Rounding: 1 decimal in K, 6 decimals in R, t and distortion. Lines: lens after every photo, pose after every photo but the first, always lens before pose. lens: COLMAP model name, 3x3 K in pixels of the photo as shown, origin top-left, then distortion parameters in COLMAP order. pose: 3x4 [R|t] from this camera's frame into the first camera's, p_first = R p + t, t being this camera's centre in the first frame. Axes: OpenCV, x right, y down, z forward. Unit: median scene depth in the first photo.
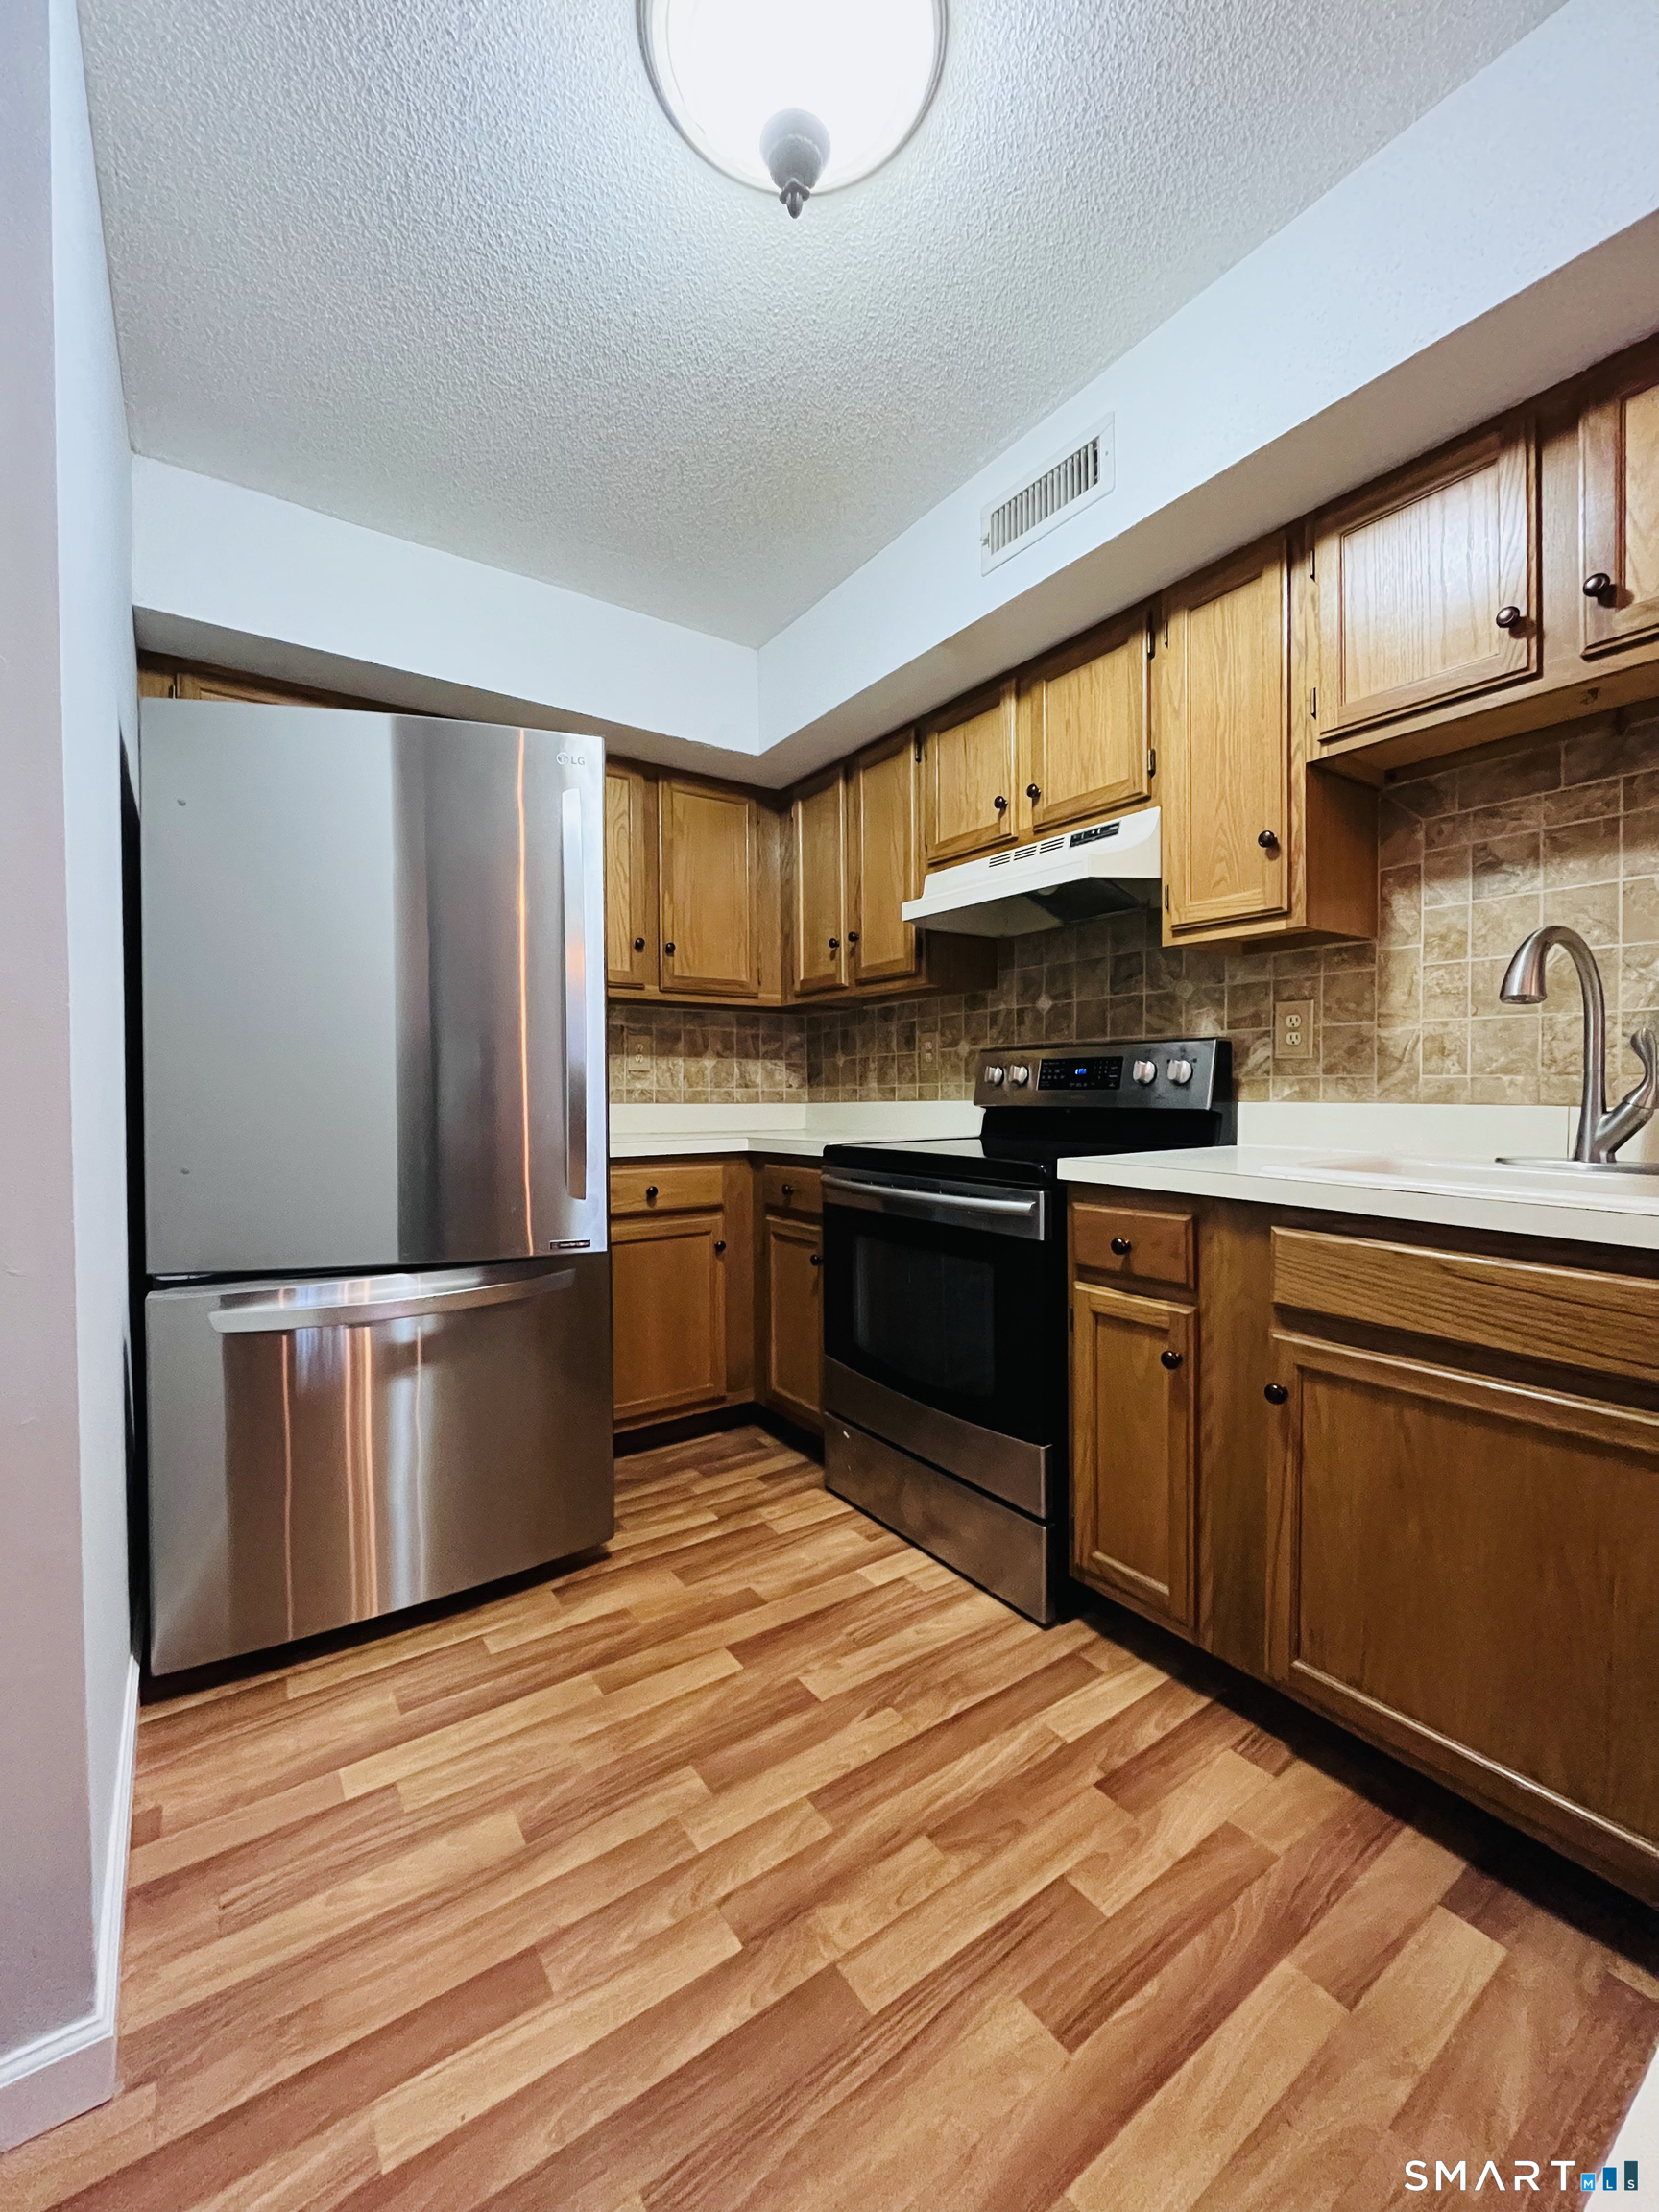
lens RADIAL K [[890.9, 0, 819.2], [0, 890.9, 1103.5], [0, 0, 1]] dist [-0.002385, -0.000366]
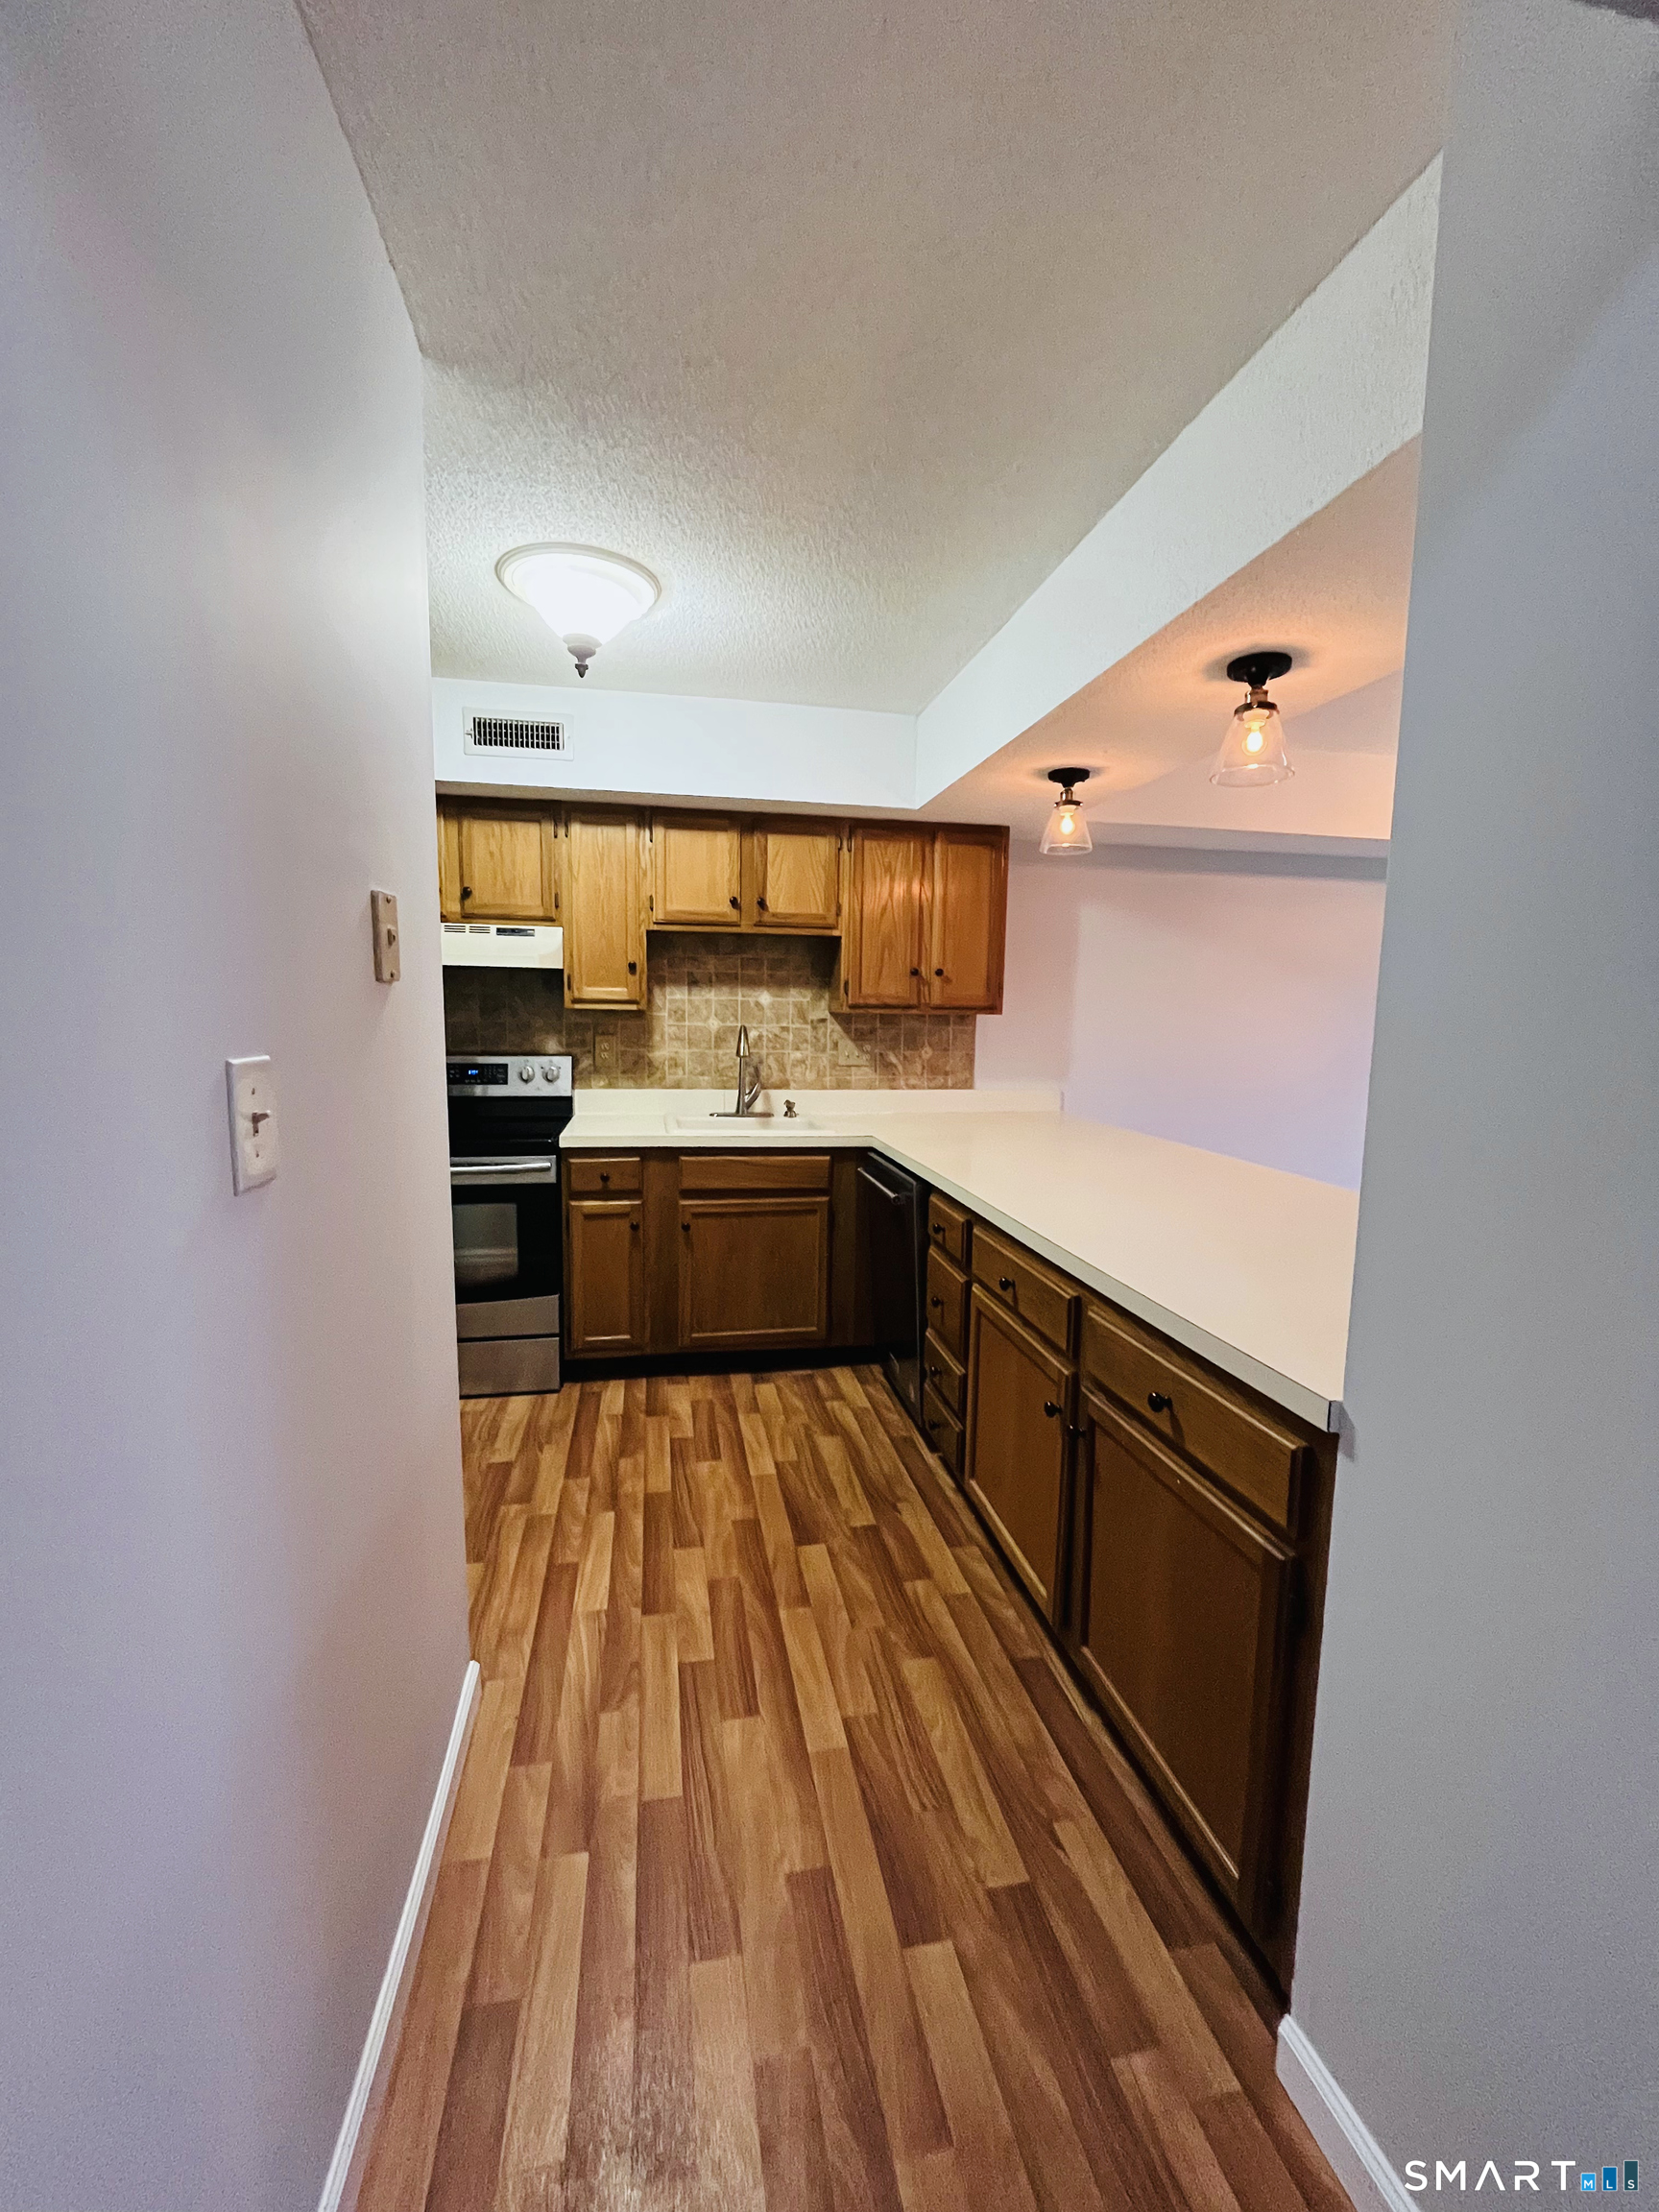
lens RADIAL K [[890.9, 0, 837.3], [0, 890.9, 1104.5], [0, 0, 1]] dist [-0.002385, -0.000366]
pose [[0.399225, -0.090770, 0.912349, -0.997291], [-0.002459, 0.994978, 0.100067, -0.159767], [-0.916850, -0.042192, 0.396997, -0.196609]]
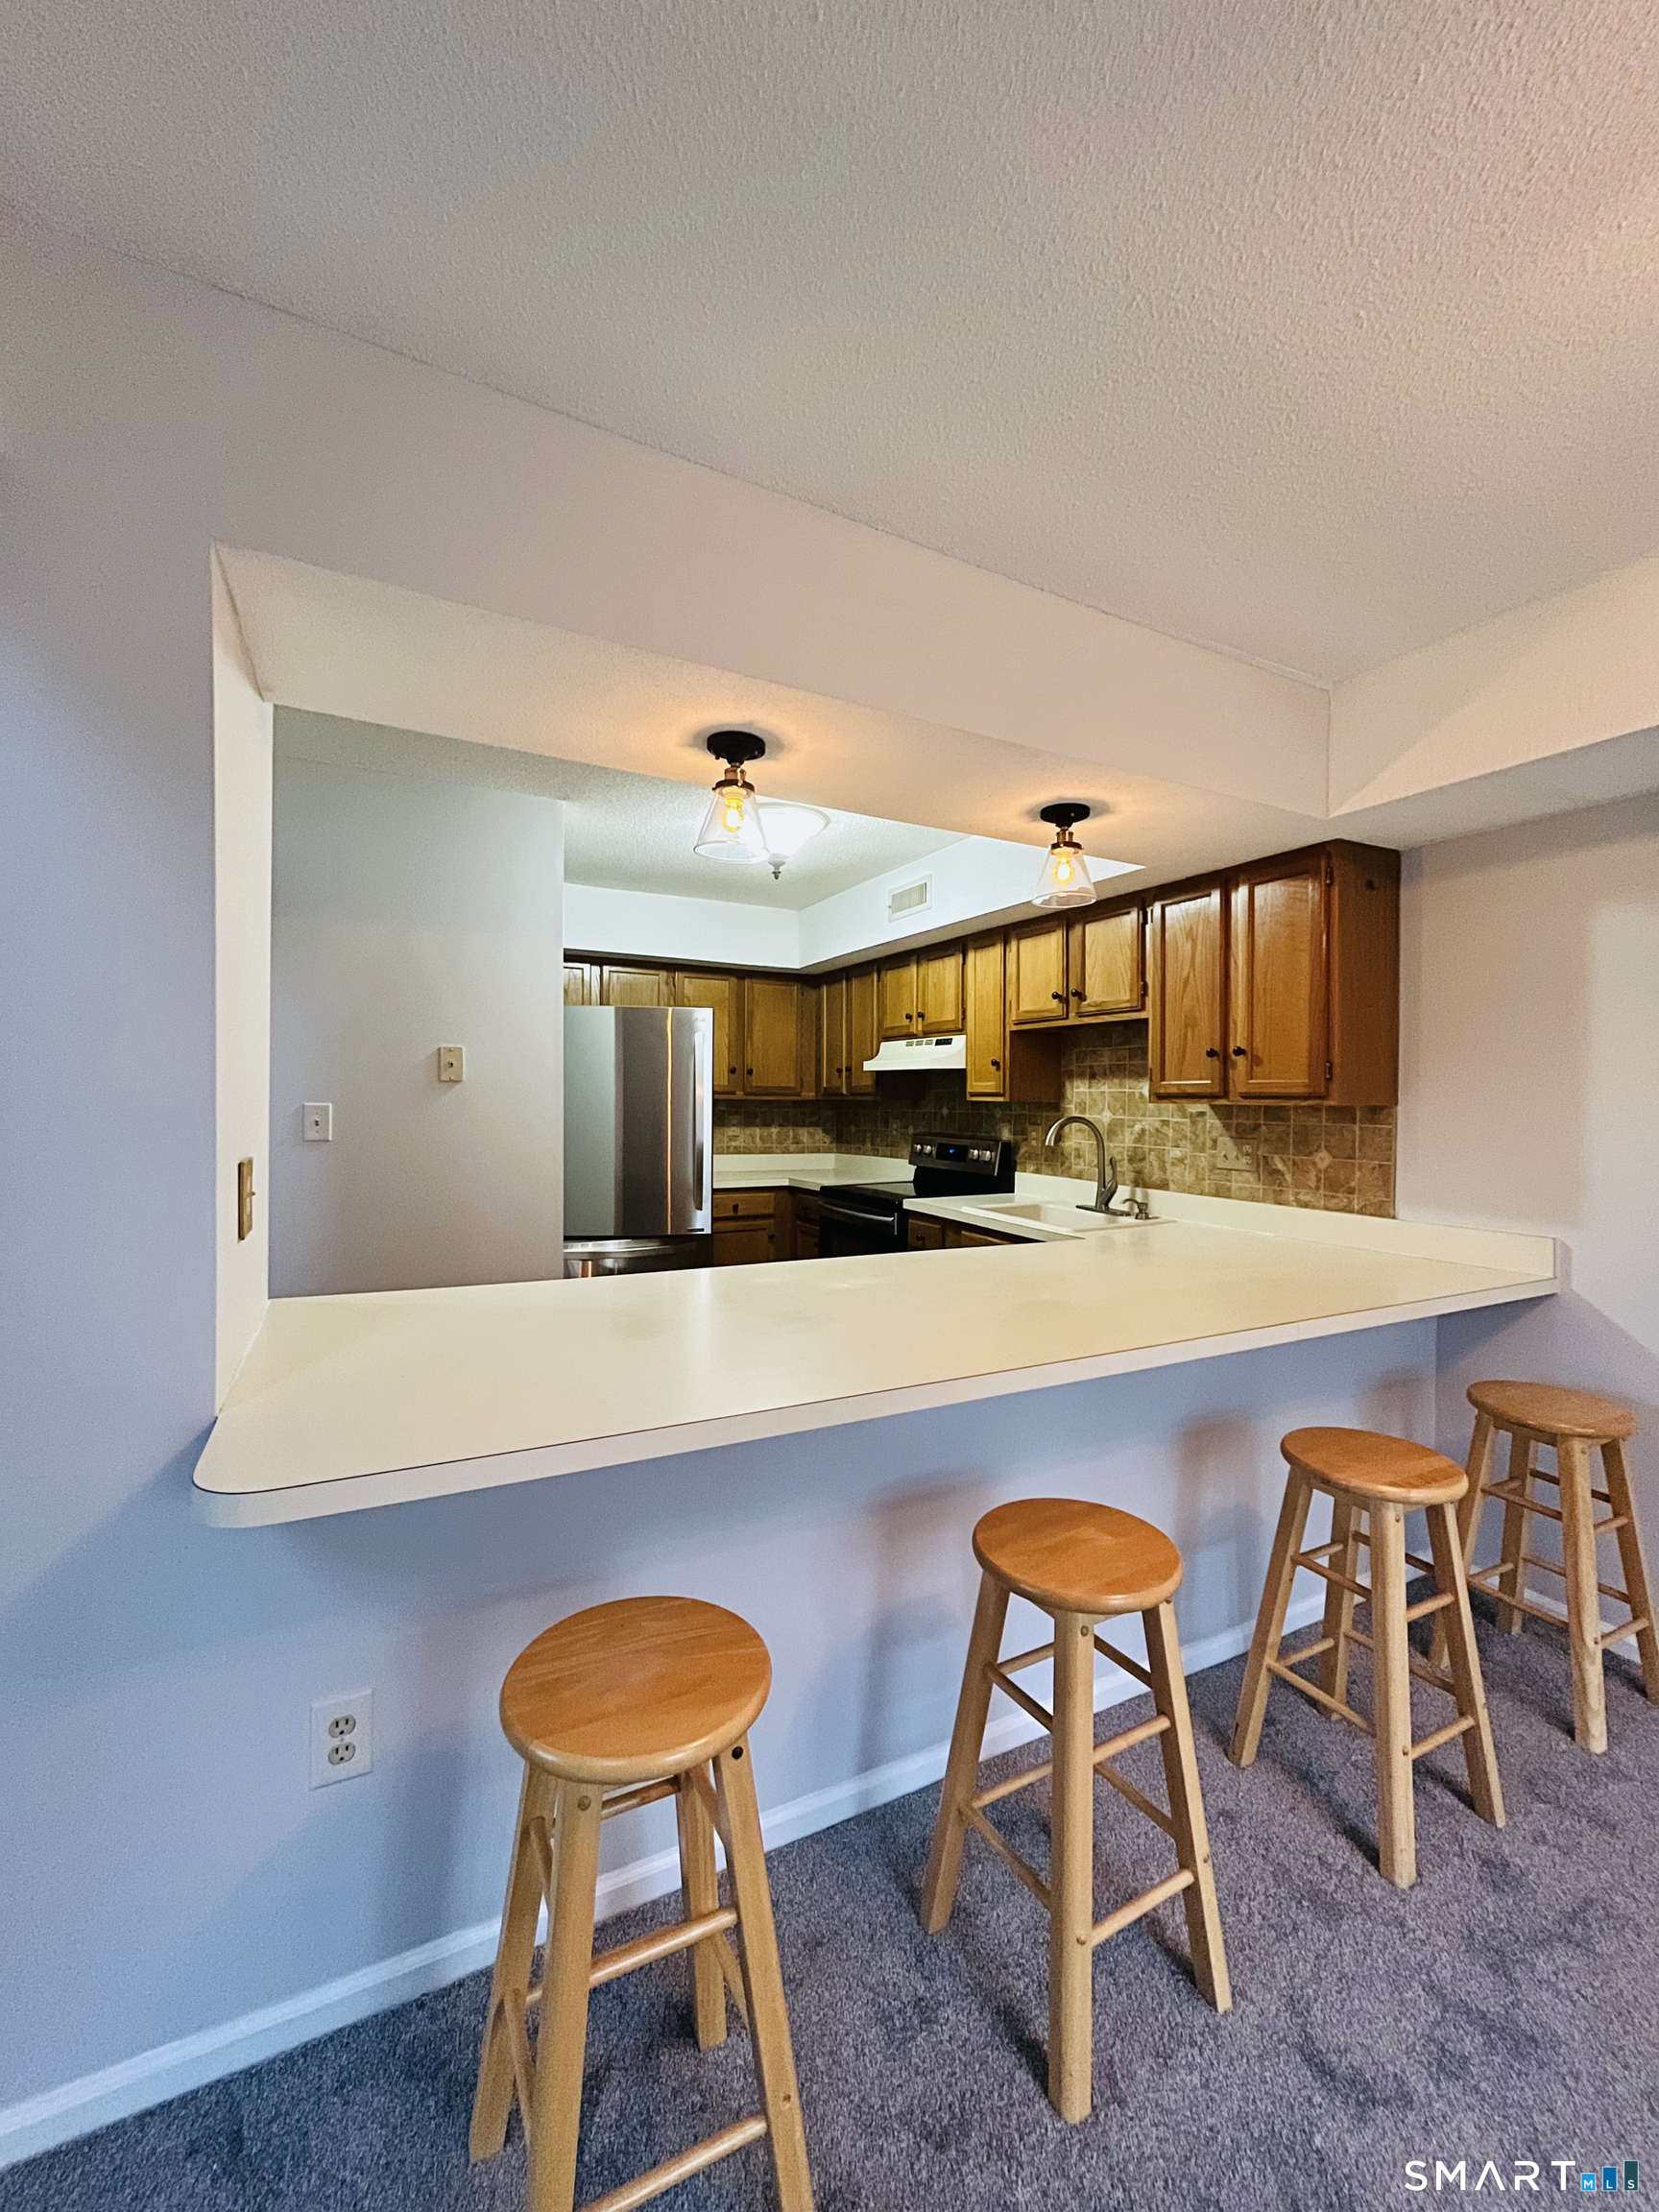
lens RADIAL K [[890.9, 0, 827.8], [0, 890.9, 1115.2], [0, 0, 1]] dist [-0.002385, -0.000366]
pose [[0.992711, 0.016624, -0.119368, 0.302623], [-0.016071, 0.999855, 0.005590, -0.143283], [0.119444, -0.003631, 0.992834, -1.133189]]
